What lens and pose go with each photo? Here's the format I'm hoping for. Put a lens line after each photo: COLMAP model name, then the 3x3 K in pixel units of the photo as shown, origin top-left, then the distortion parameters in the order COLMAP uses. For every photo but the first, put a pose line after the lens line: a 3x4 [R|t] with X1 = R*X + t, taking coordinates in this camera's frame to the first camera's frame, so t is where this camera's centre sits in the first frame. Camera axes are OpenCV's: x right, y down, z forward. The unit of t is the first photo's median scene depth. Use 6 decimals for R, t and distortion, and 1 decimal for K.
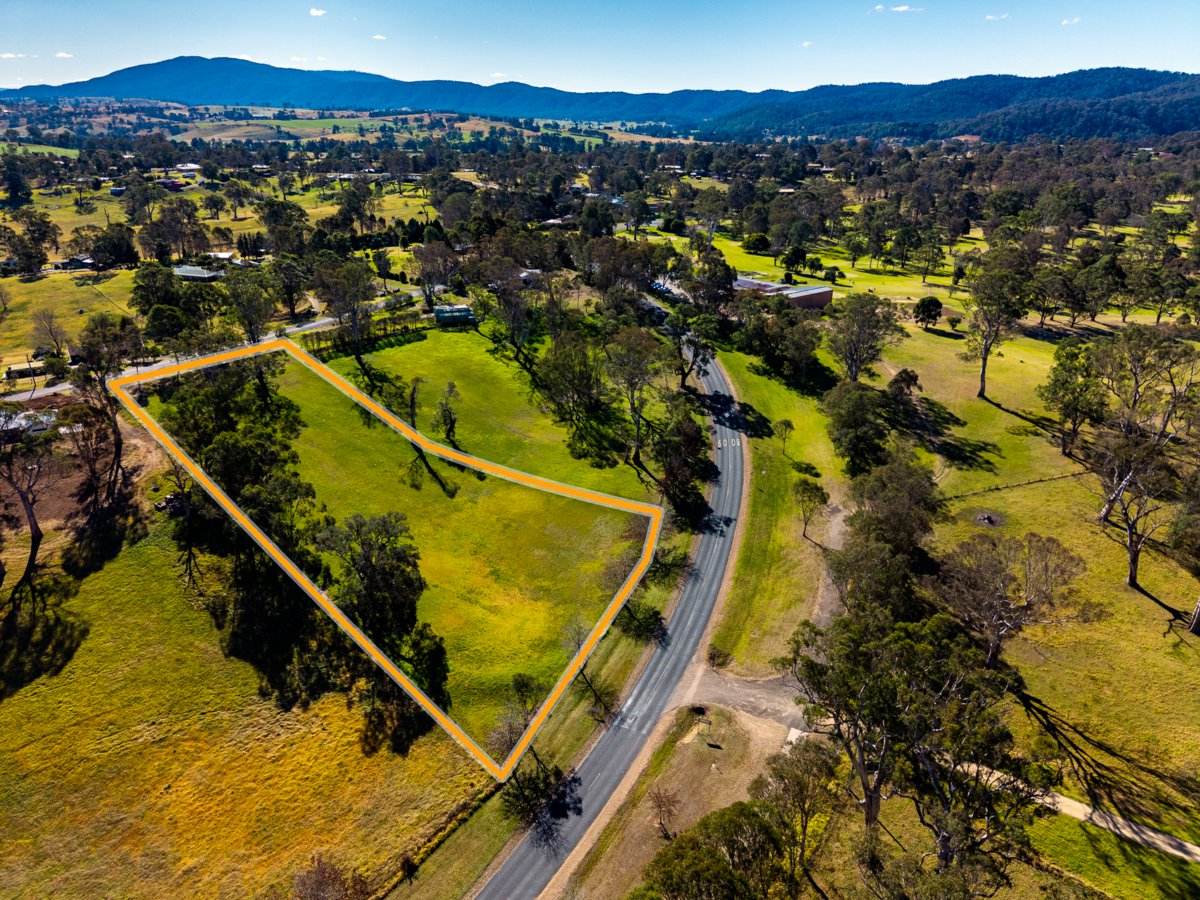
lens RADIAL K [[801.0, 0, 600.0], [0, 801.0, 450.0], [0, 0, 1]] dist [0.016160, -0.018125]
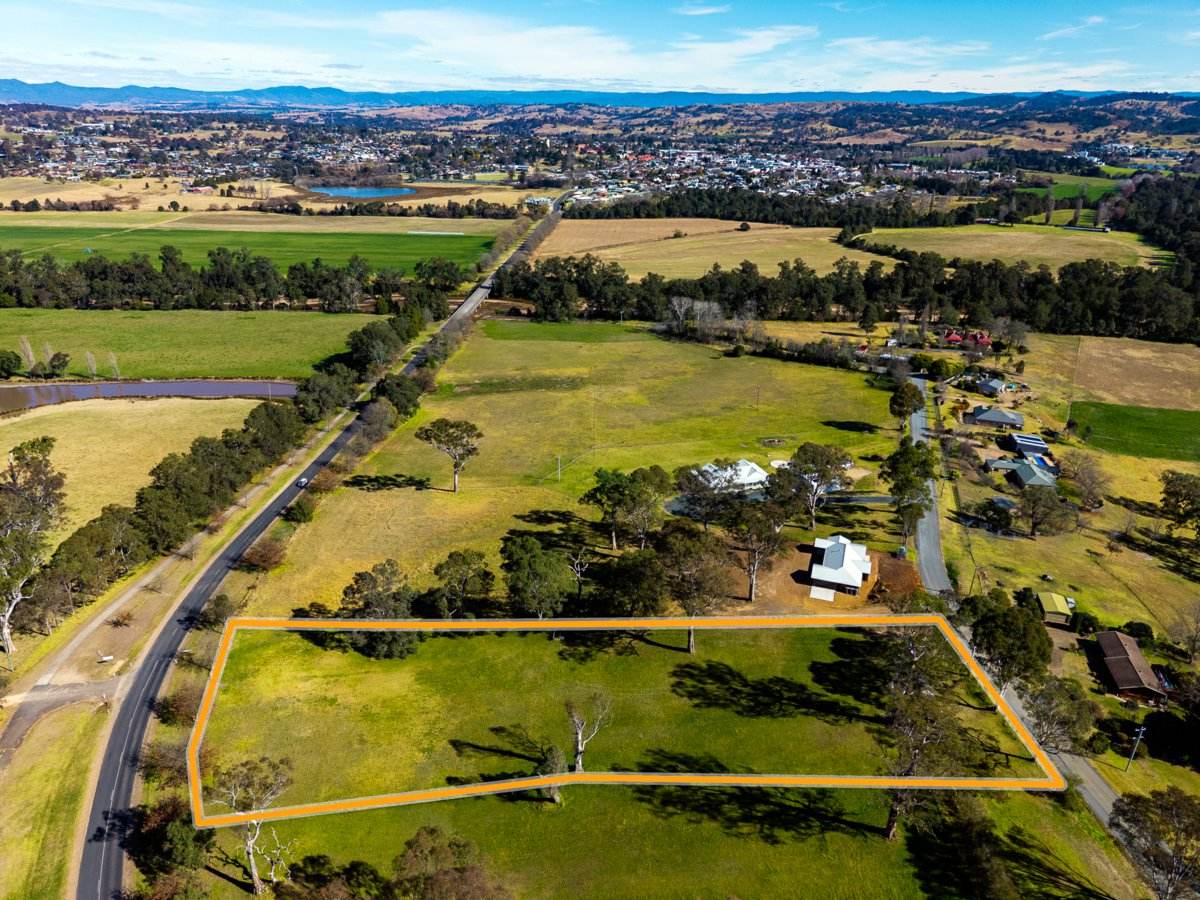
lens RADIAL K [[801.0, 0, 600.0], [0, 801.0, 450.0], [0, 0, 1]] dist [0.016160, -0.018125]
pose [[-0.768157, 0.228815, -0.597979, 0.187875], [-0.267496, 0.733850, 0.624428, -0.975121], [0.581705, 0.639616, -0.502505, 1.643397]]
